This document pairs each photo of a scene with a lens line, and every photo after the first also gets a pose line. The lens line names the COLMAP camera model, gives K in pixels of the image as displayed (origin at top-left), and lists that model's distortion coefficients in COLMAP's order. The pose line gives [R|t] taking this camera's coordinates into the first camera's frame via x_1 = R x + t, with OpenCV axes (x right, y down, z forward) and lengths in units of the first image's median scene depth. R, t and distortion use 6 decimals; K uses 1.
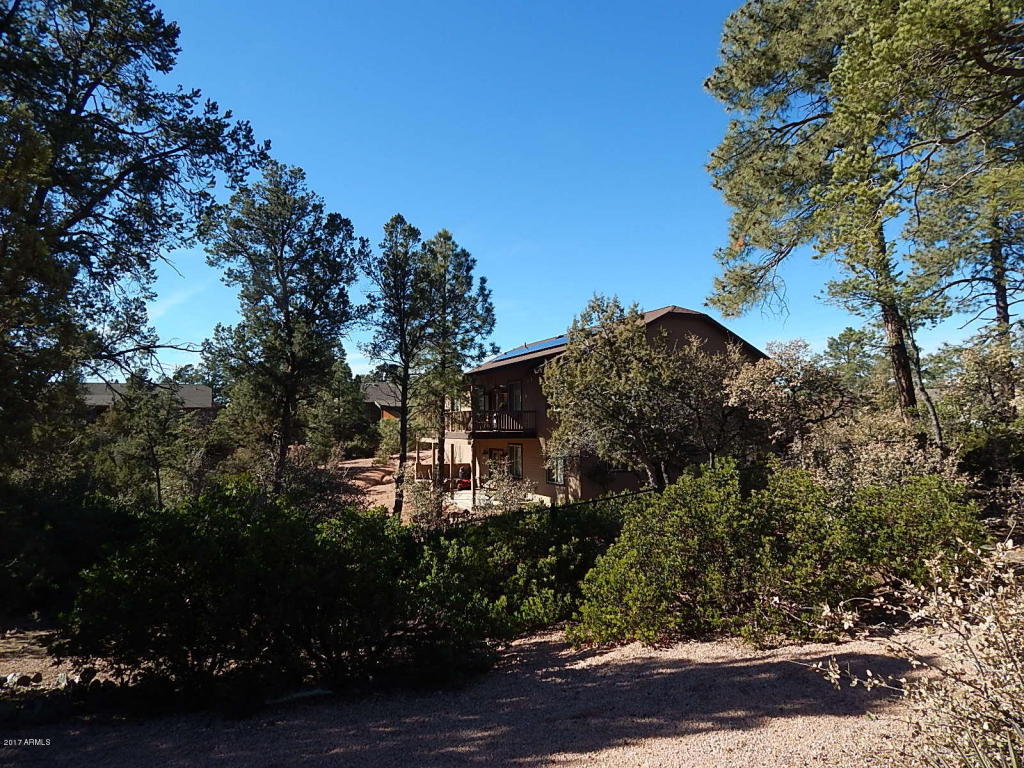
lens RADIAL K [[672.1, 0, 513.0], [0, 672.1, 392.3], [0, 0, 1]] dist [-0.002248, -0.002867]
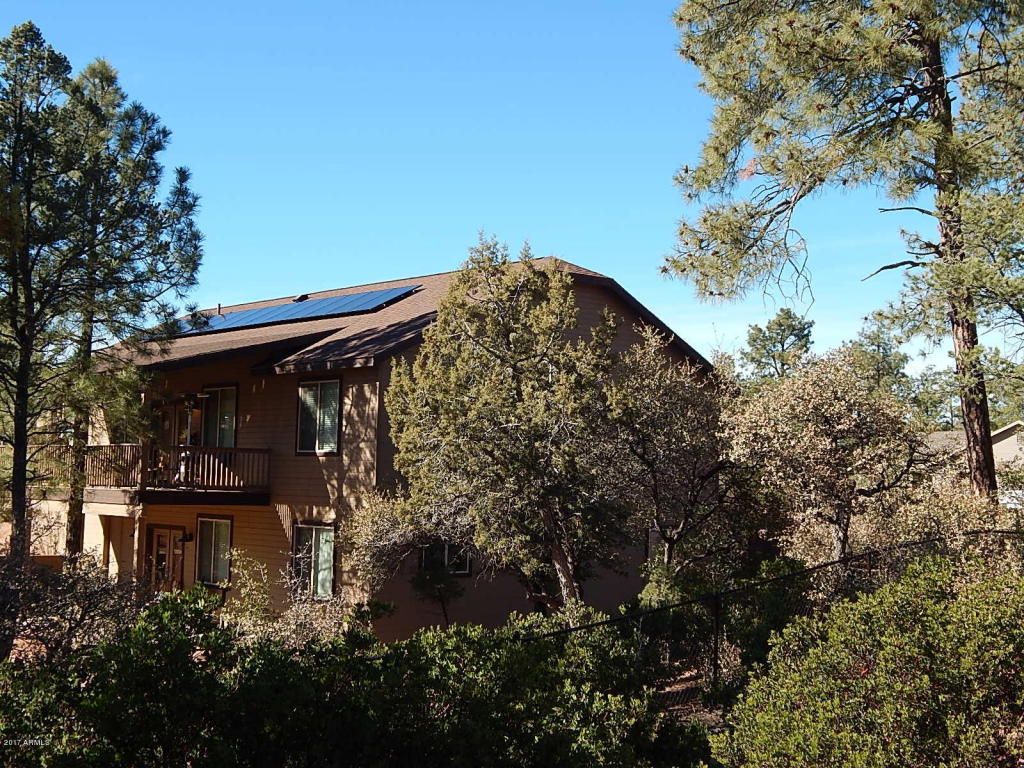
lens RADIAL K [[1426.4, 0, 511.2], [0, 1426.4, 381.6], [0, 0, 1]] dist [0.003557, 0.000000]
pose [[0.956350, 0.051093, 0.287721, -0.118101], [-0.045779, 0.998634, -0.025172, -0.004238], [-0.288614, 0.010902, 0.957383, -0.049740]]
